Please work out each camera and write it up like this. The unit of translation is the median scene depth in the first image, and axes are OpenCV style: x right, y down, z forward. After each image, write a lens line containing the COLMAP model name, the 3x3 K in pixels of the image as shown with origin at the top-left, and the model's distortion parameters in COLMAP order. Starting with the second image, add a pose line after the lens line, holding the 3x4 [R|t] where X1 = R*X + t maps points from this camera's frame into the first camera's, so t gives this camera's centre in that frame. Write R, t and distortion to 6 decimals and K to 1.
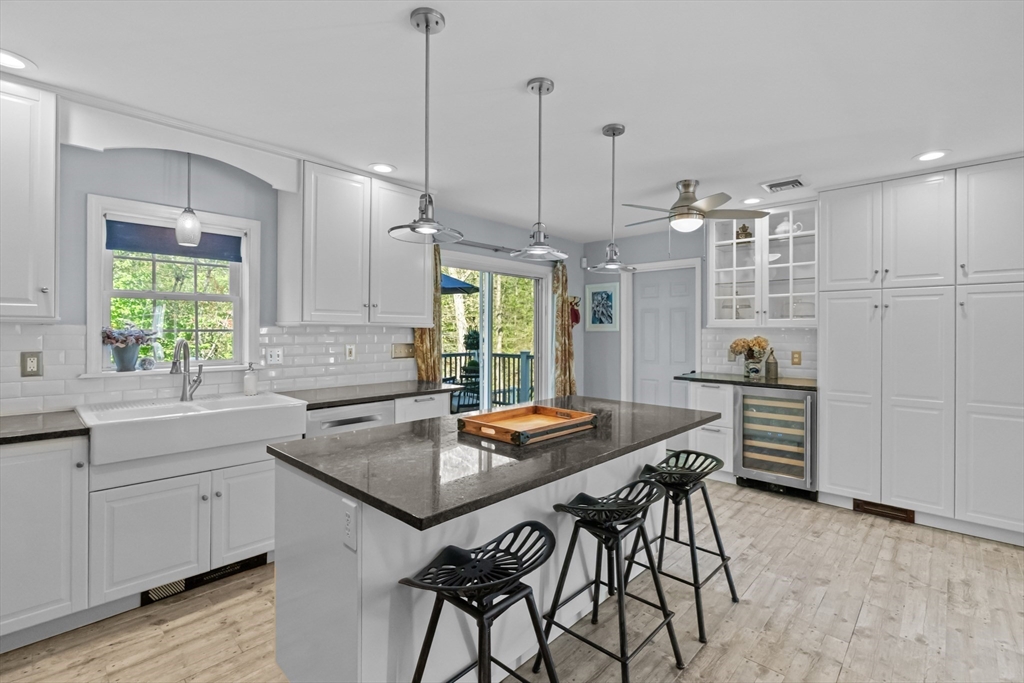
lens RADIAL K [[462.3, 0, 513.1], [0, 462.3, 331.1], [0, 0, 1]] dist [-0.011384, 0.001401]
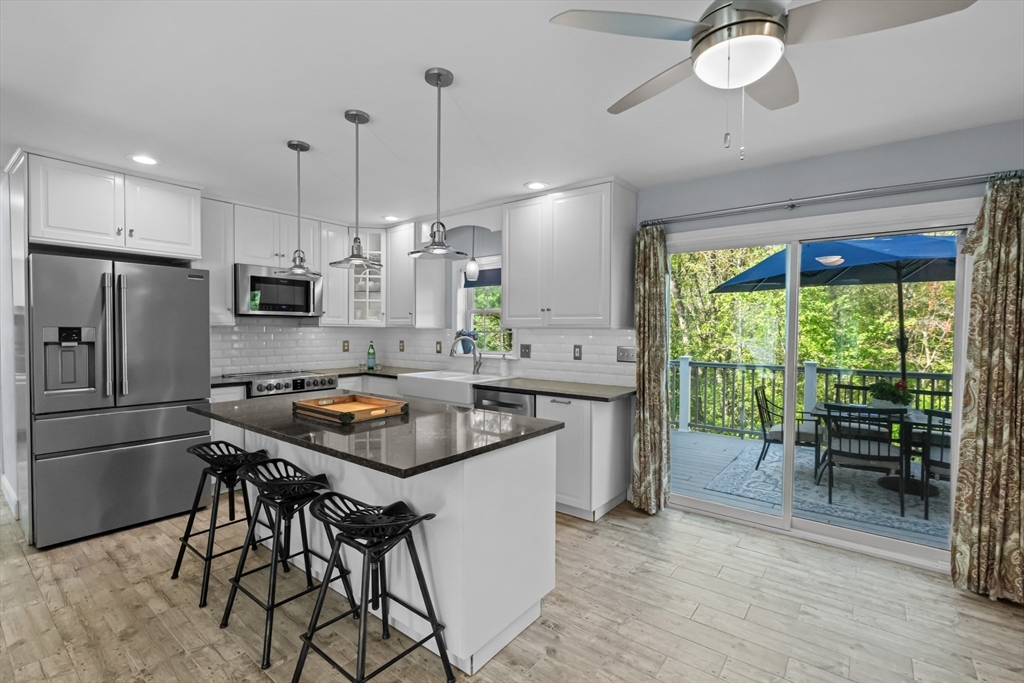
lens RADIAL K [[462.3, 0, 505.0], [0, 462.3, 340.4], [0, 0, 1]] dist [-0.011384, 0.001401]
pose [[0.092792, 0.019274, -0.995499, 1.131719], [-0.007848, 0.999796, 0.018625, -0.002106], [0.995655, 0.006085, 0.092924, 1.129659]]
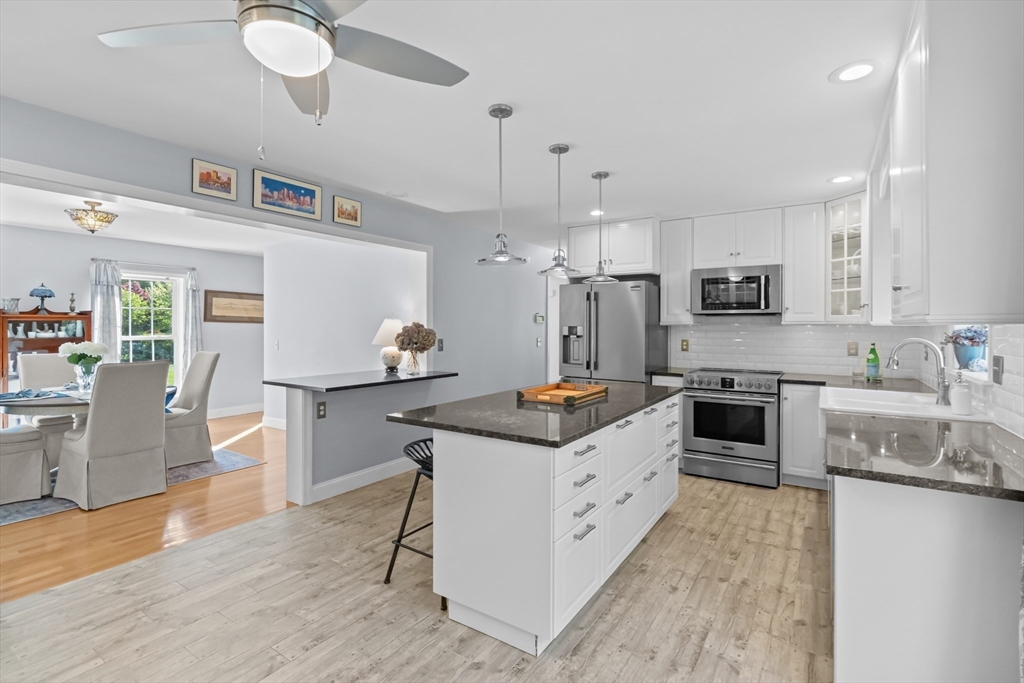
lens RADIAL K [[462.3, 0, 522.0], [0, 462.3, 326.9], [0, 0, 1]] dist [-0.011384, 0.001401]
pose [[-0.982799, -0.005526, -0.184597, 0.376557], [-0.006048, 0.999979, 0.002265, -0.006864], [0.184581, 0.003343, -0.982812, 2.101678]]
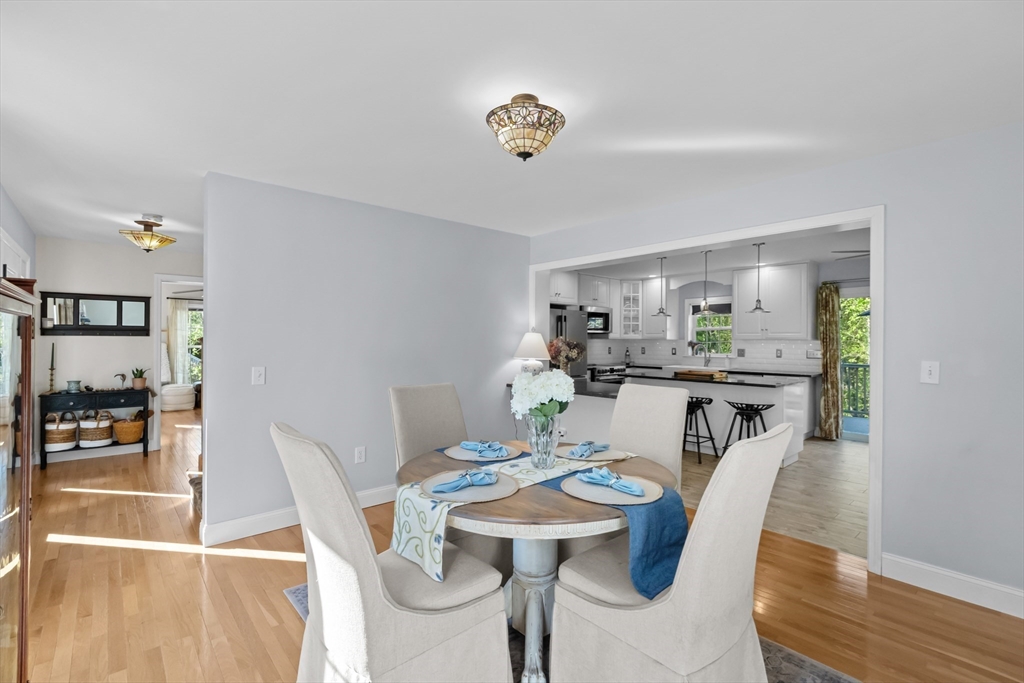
lens RADIAL K [[462.3, 0, 508.2], [0, 462.3, 337.6], [0, 0, 1]] dist [-0.011384, 0.001401]
pose [[-0.098237, -0.008458, -0.995127, 2.604222], [-0.007543, 0.999941, -0.007755, 0.006030], [0.995134, 0.006745, -0.098295, 0.097697]]
